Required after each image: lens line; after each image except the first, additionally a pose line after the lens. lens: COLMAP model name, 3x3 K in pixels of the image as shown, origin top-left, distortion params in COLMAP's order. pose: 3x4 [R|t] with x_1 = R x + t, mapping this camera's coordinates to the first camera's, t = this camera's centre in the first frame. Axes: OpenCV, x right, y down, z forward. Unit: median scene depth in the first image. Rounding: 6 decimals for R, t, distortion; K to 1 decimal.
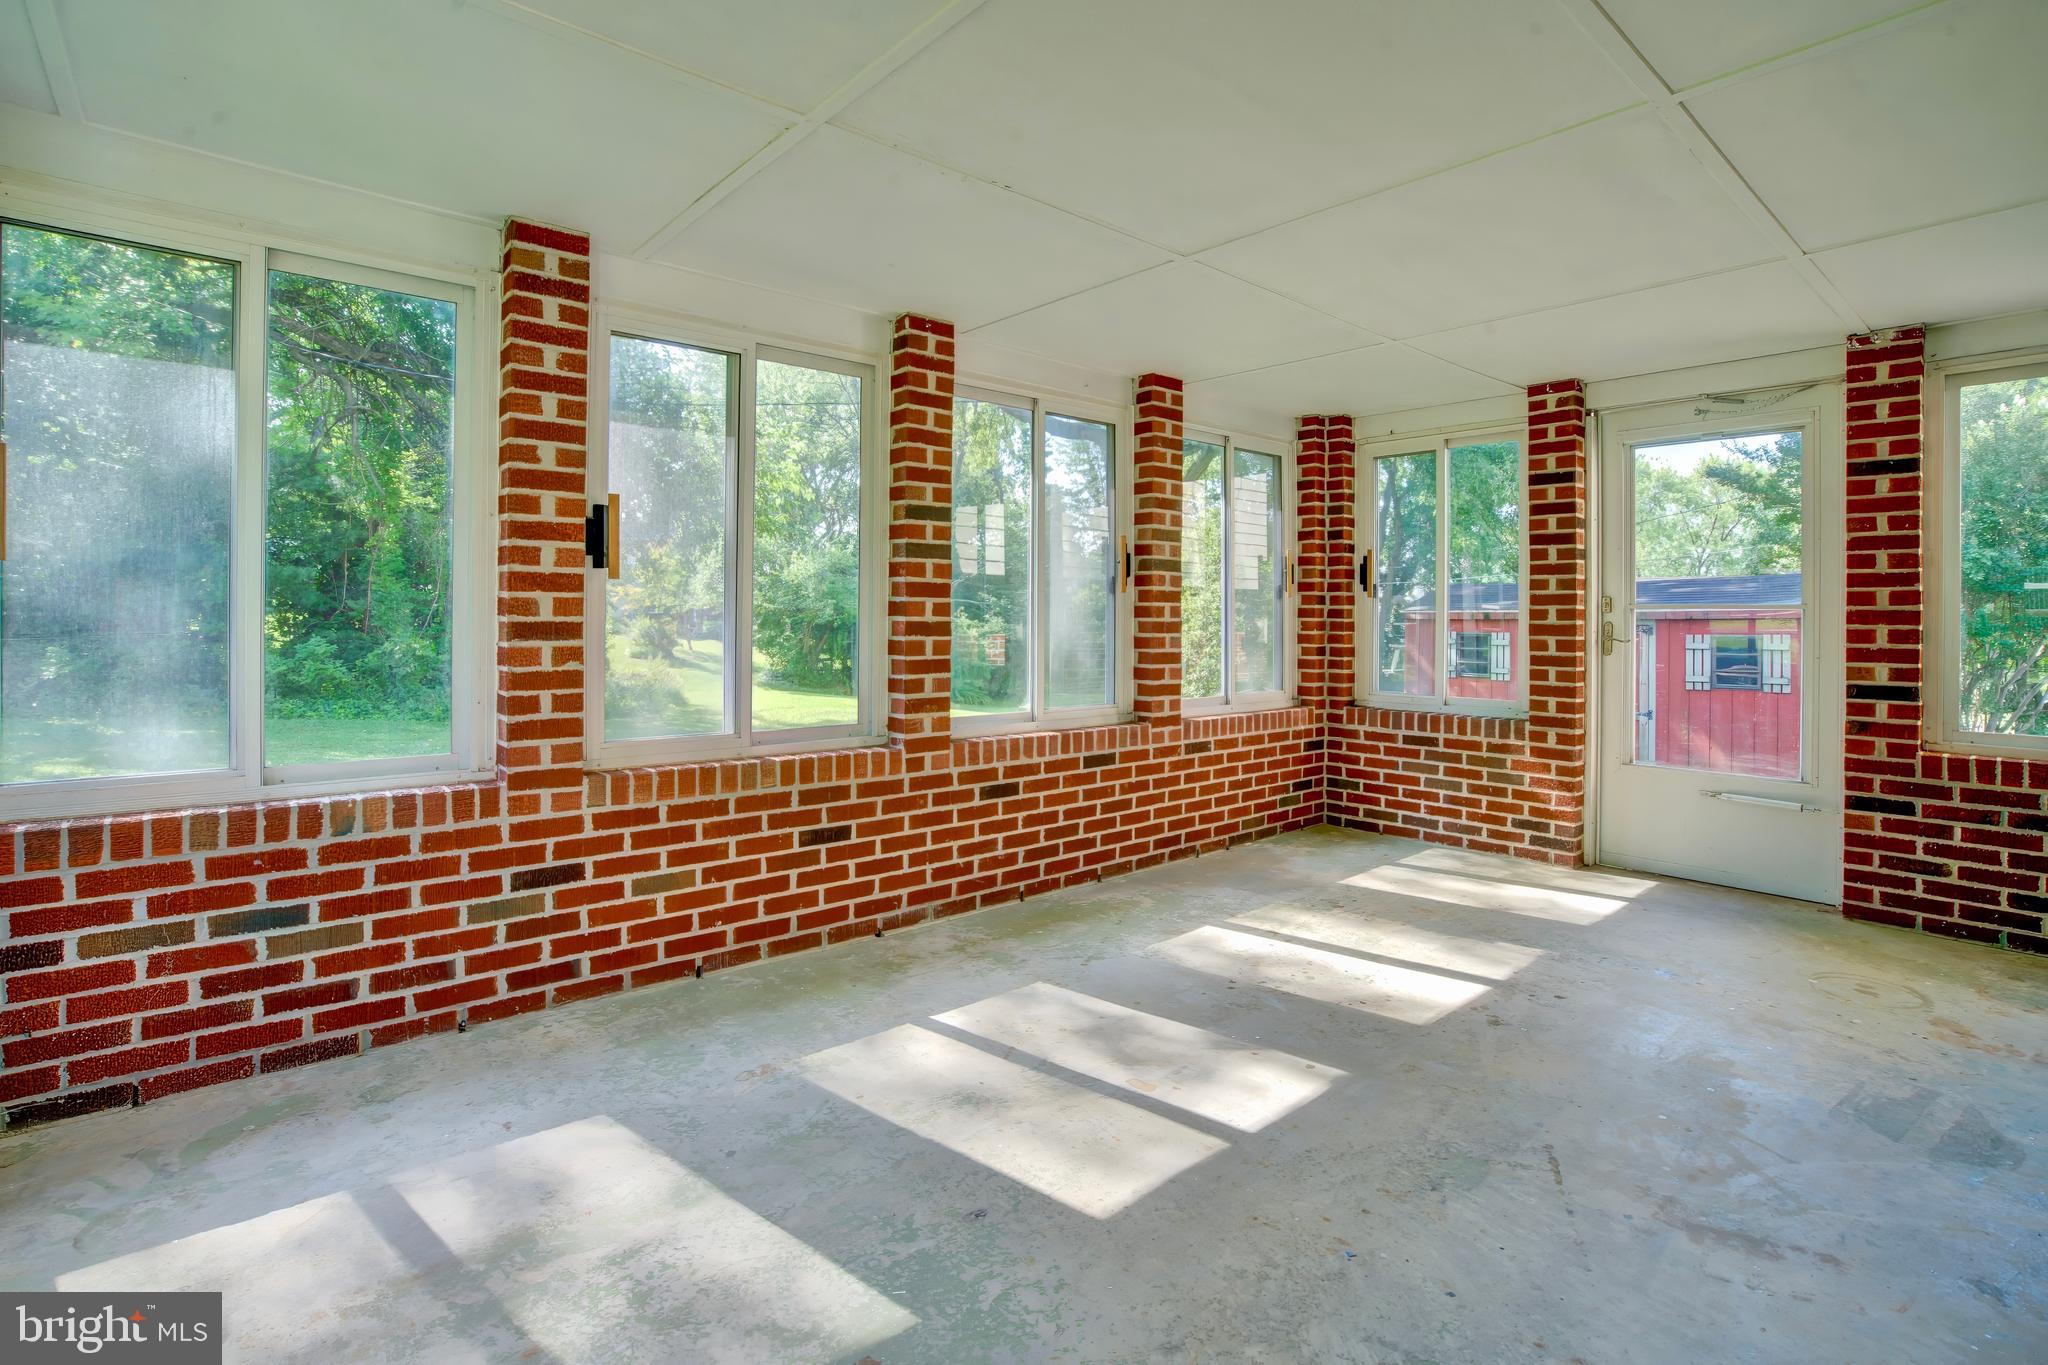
lens RADIAL K [[975.0, 0, 1018.9], [0, 975.0, 629.6], [0, 0, 1]] dist [-0.066973, 0.030139]
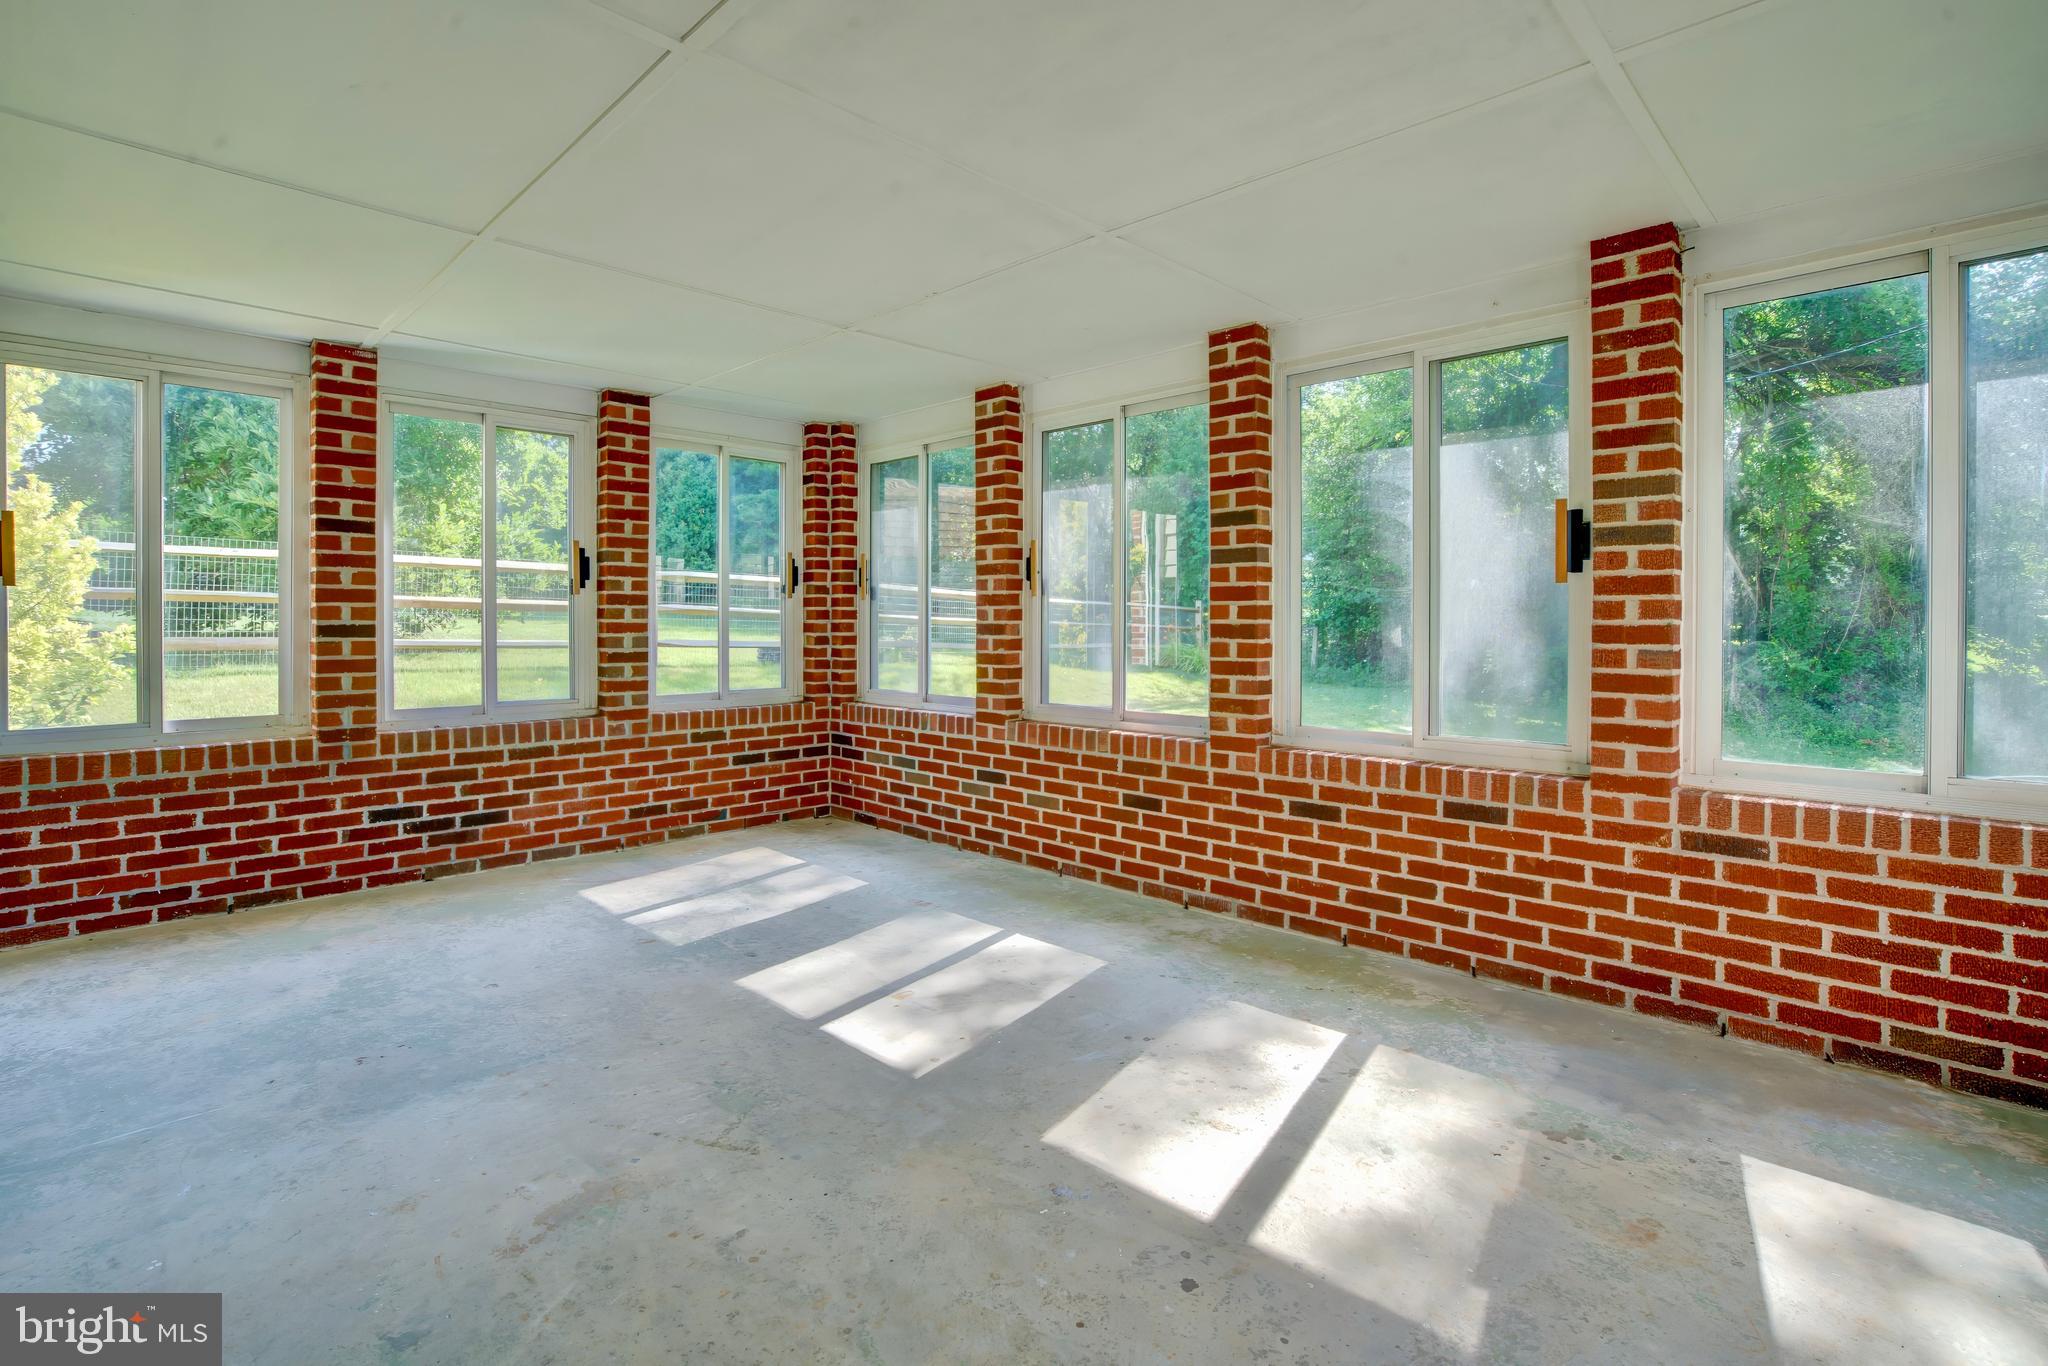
lens RADIAL K [[975.0, 0, 1018.9], [0, 975.0, 630.1], [0, 0, 1]] dist [-0.066973, 0.030139]
pose [[0.072774, 0.001262, -0.997348, 1.080666], [-0.013822, 0.999904, 0.000257, -0.000042], [0.997253, 0.013766, 0.072785, 0.822909]]
